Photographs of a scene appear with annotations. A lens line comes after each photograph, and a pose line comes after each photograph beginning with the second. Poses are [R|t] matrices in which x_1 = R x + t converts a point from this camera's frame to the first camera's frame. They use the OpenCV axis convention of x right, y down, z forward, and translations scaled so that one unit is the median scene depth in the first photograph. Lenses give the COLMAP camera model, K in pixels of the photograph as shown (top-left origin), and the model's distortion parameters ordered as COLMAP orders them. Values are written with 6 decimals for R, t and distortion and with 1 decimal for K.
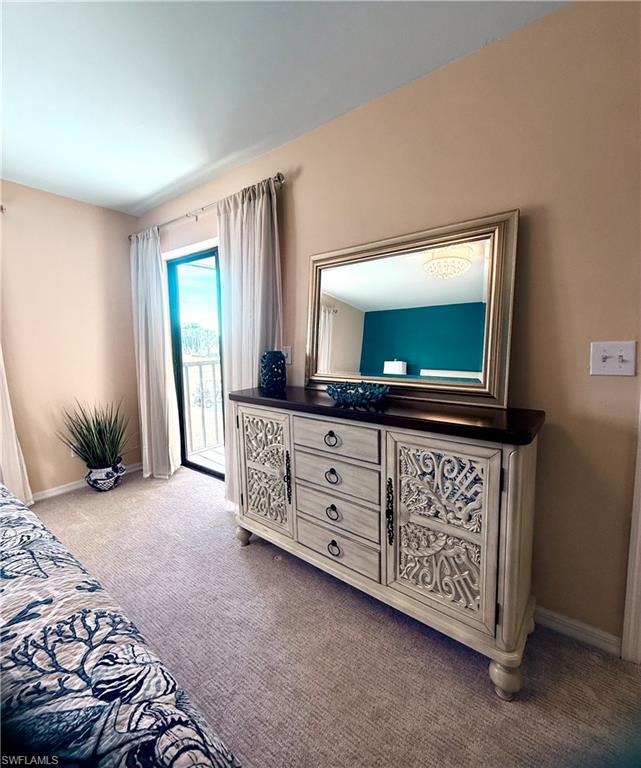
lens RADIAL K [[348.8, 0, 320.6], [0, 348.8, 381.5], [0, 0, 1]] dist [-0.001189, -0.000886]
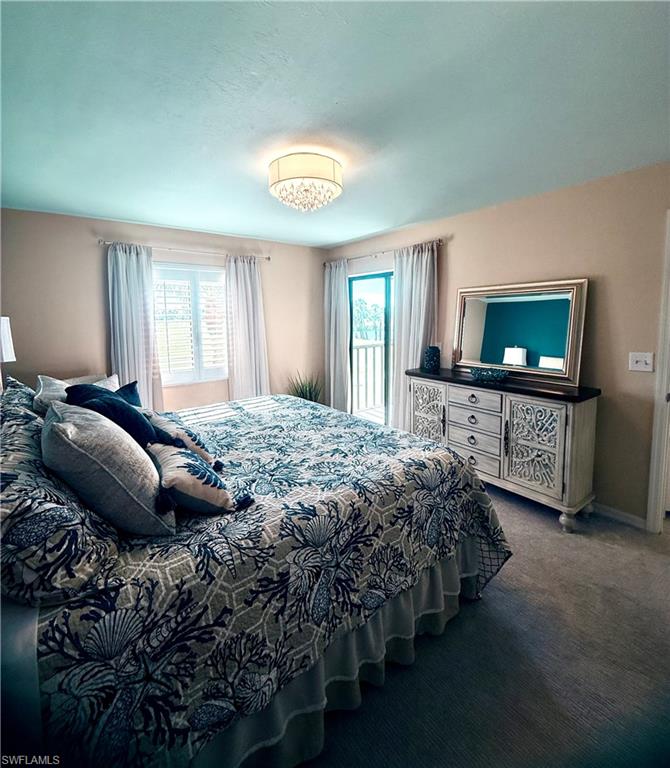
lens RADIAL K [[358.2, 0, 336.5], [0, 358.2, 351.3], [0, 0, 1]] dist [0.000393, 0.000226]
pose [[0.966552, 0.032171, -0.254447, -0.185563], [-0.037424, 0.999174, -0.015833, -0.025903], [0.253727, 0.024826, 0.966957, -0.979171]]
